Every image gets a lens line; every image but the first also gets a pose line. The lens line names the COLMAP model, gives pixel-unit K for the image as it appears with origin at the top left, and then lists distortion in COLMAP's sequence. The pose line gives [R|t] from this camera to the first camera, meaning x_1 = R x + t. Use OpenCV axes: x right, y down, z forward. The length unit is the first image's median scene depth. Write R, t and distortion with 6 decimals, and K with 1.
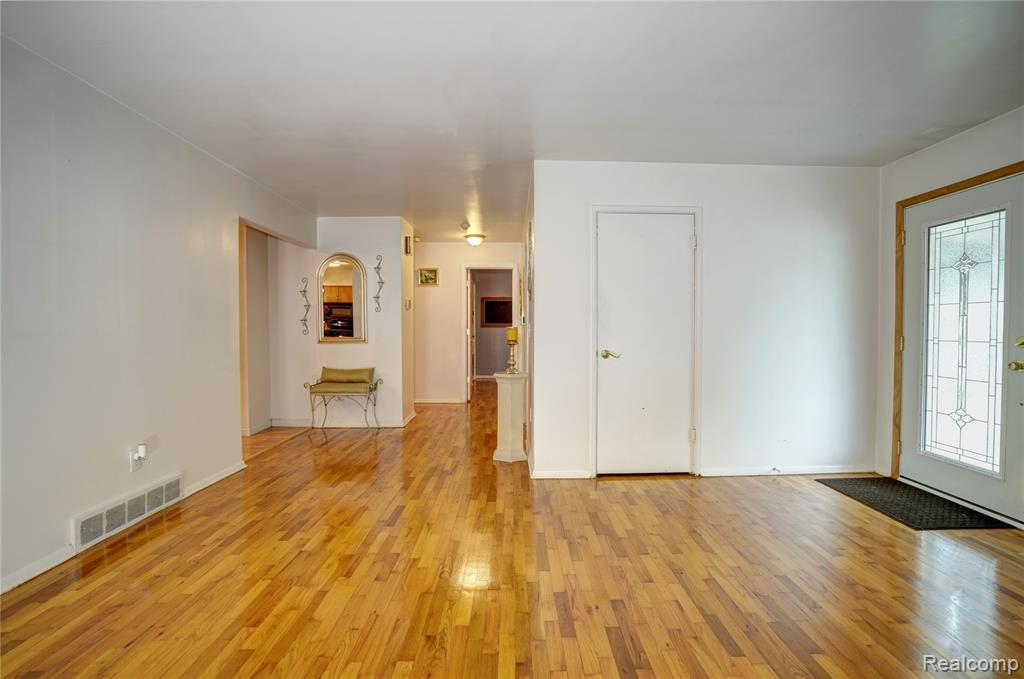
lens RADIAL K [[470.4, 0, 519.4], [0, 470.4, 340.7], [0, 0, 1]] dist [-0.072236, 0.028422]
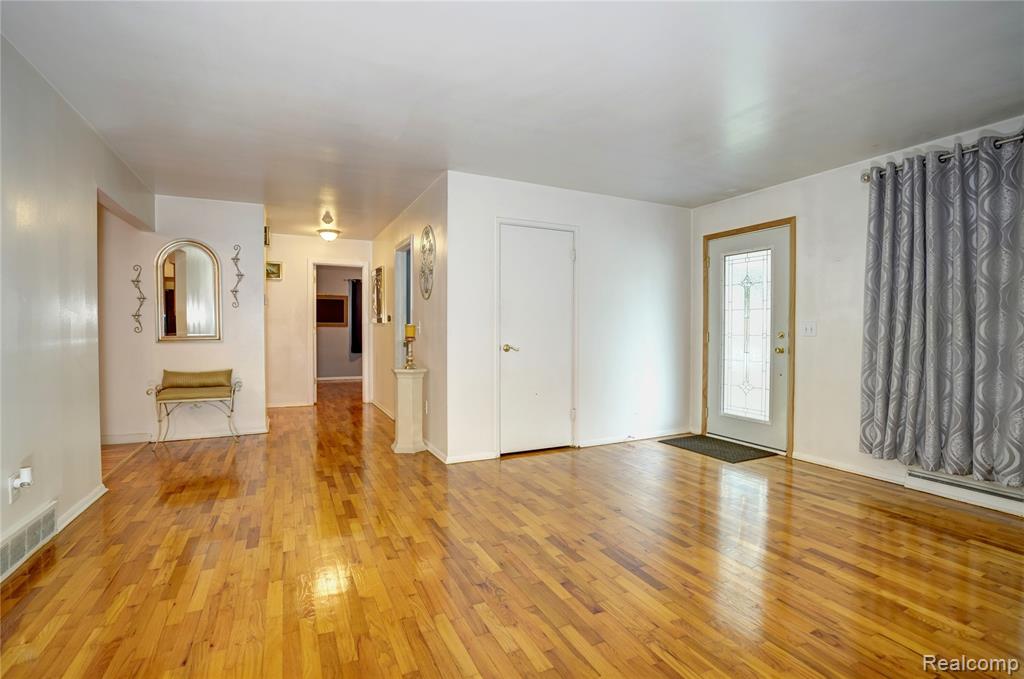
lens RADIAL K [[473.5, 0, 514.1], [0, 473.5, 343.0], [0, 0, 1]] dist [-0.069947, 0.026349]
pose [[0.907374, -0.008641, 0.420236, -0.293313], [0.008034, 0.999963, 0.003214, 0.013064], [-0.420248, 0.000460, 0.907409, -0.055113]]
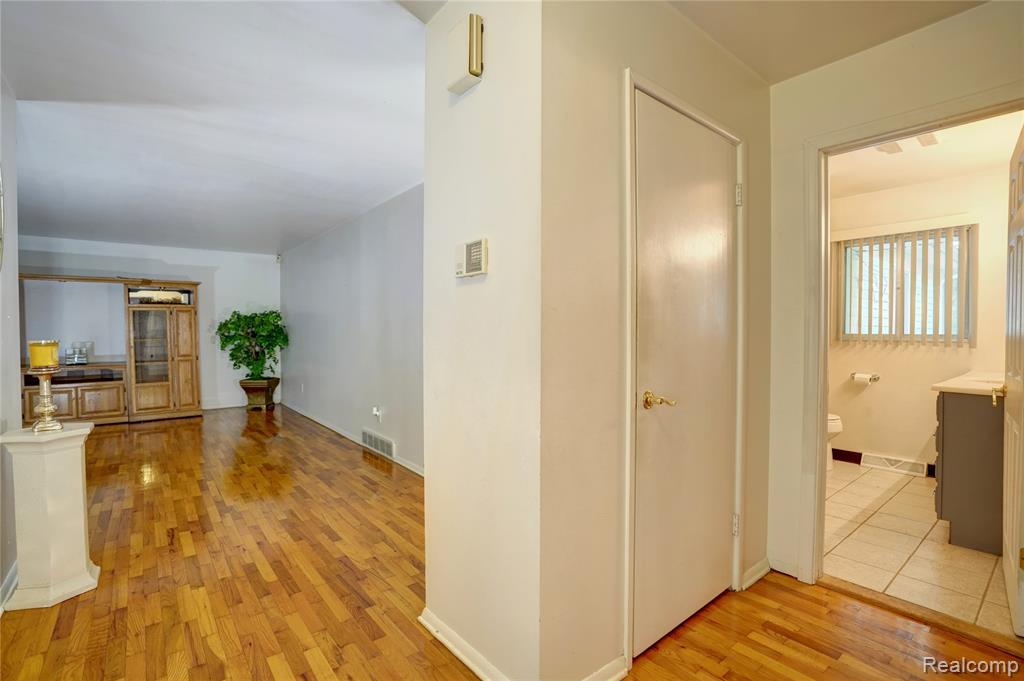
lens RADIAL K [[487.4, 0, 520.1], [0, 487.4, 340.4], [0, 0, 1]] dist [-0.071452, 0.030960]
pose [[-0.791217, 0.011449, -0.611429, -0.135123], [-0.015633, 0.999119, 0.038938, -0.066428], [0.611336, 0.040367, -0.790341, 2.041884]]
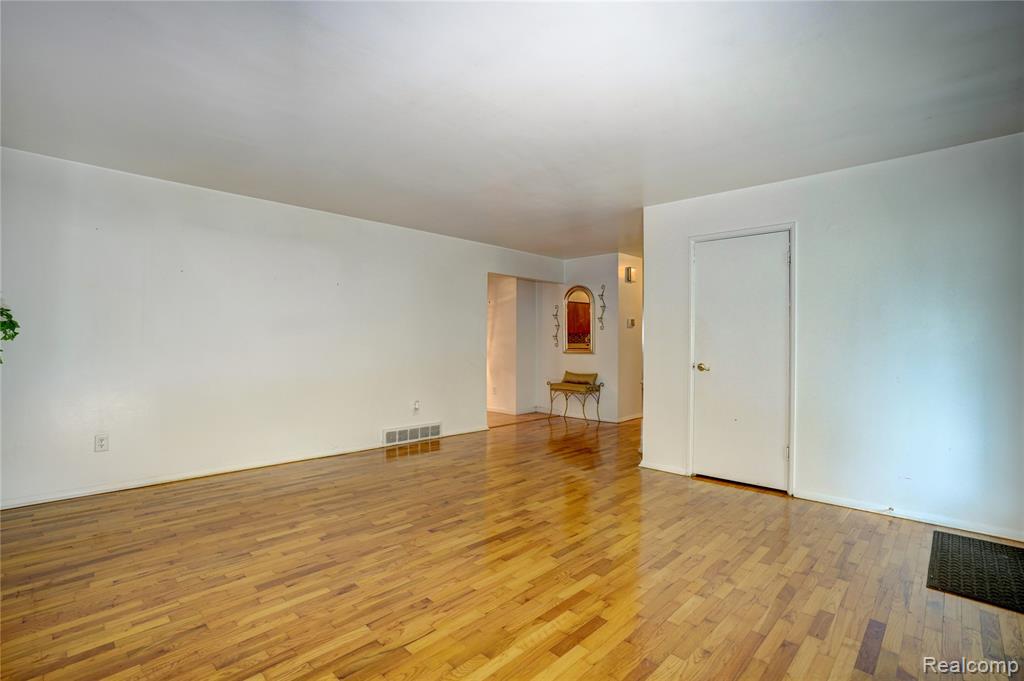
lens RADIAL K [[475.9, 0, 525.9], [0, 475.9, 340.1], [0, 0, 1]] dist [-0.070202, 0.025952]
pose [[0.718980, 0.003456, -0.695022, 0.683204], [-0.024725, 0.999482, -0.020607, -0.002529], [0.694591, 0.032001, 0.718693, -0.106275]]
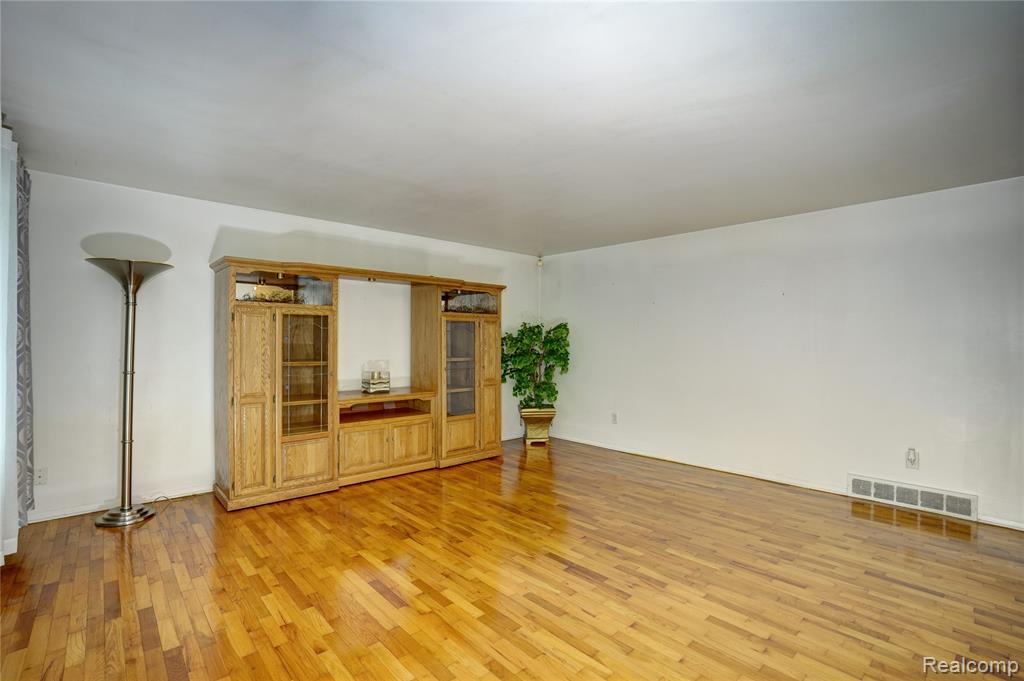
lens RADIAL K [[473.5, 0, 514.1], [0, 473.5, 344.0], [0, 0, 1]] dist [-0.069947, 0.026349]
pose [[-0.750401, -0.007037, -0.660945, 0.664160], [-0.024649, 0.999546, 0.017343, -0.049535], [0.660523, 0.029306, -0.750234, 0.916780]]
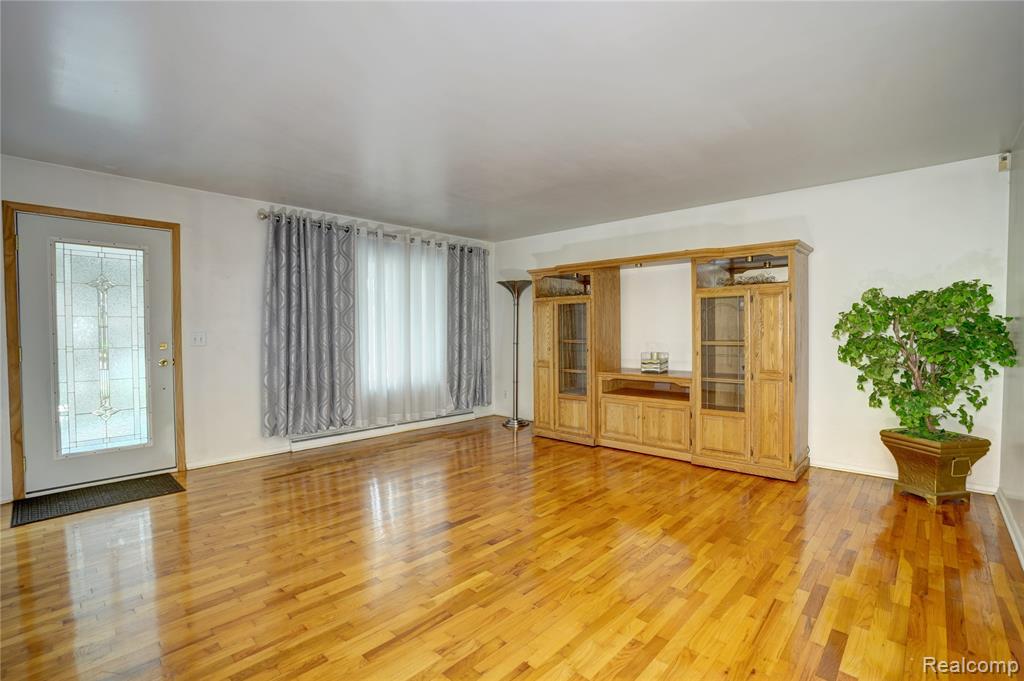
lens RADIAL K [[470.4, 0, 519.4], [0, 470.4, 341.7], [0, 0, 1]] dist [-0.072236, 0.028422]
pose [[-0.722617, -0.017534, 0.691026, -0.533631], [0.019249, 0.998780, 0.045471, -0.040851], [-0.690980, 0.046160, -0.721398, 0.924332]]
